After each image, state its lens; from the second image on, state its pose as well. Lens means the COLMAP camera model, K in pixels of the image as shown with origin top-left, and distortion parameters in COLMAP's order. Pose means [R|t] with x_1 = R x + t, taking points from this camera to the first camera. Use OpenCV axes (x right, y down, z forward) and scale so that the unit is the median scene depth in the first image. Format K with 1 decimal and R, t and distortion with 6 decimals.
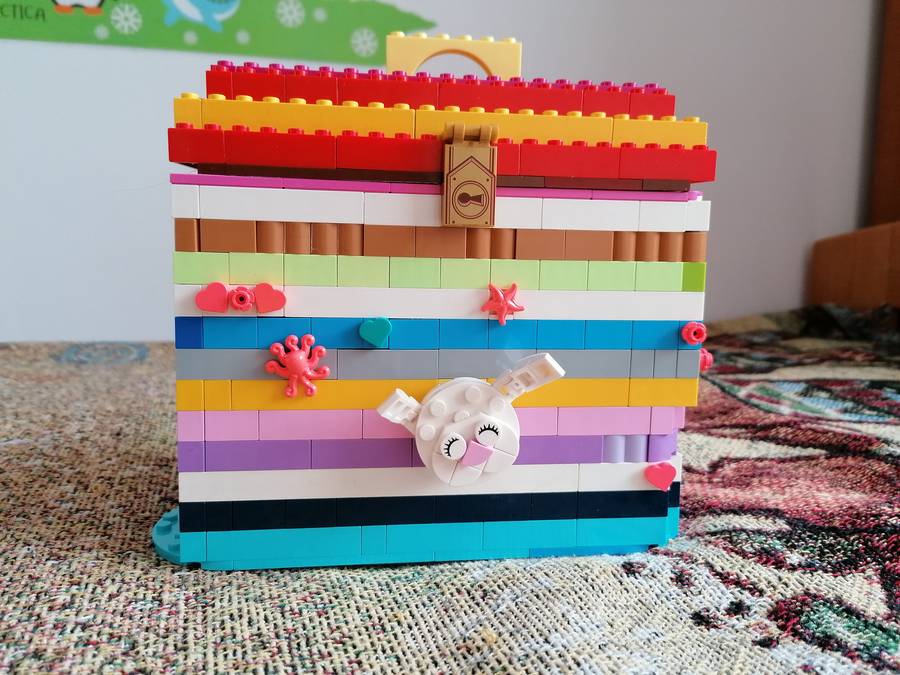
lens RADIAL K [[699.7, 0, 450.0], [0, 699.7, 337.5], [0, 0, 1]] dist [0.026758, -0.004288]
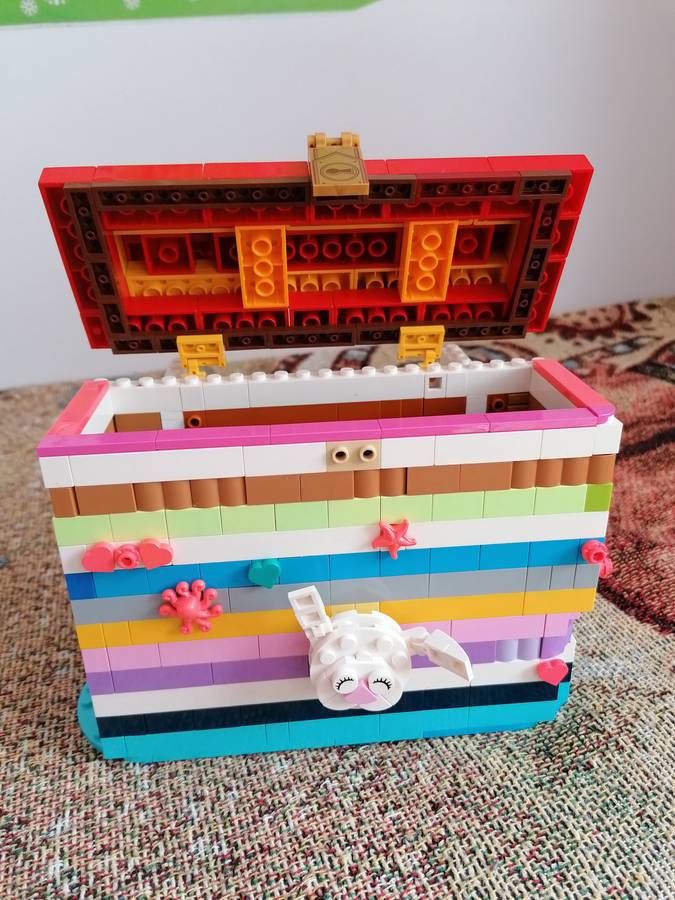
lens RADIAL K [[699.7, 0, 337.5], [0, 699.7, 450.0], [0, 0, 1]] dist [0.026758, -0.004288]
pose [[0.998038, -0.018958, -0.059670, 0.058686], [0.035968, 0.953703, 0.298591, -0.466085], [0.051247, -0.300151, 0.952514, 0.110549]]
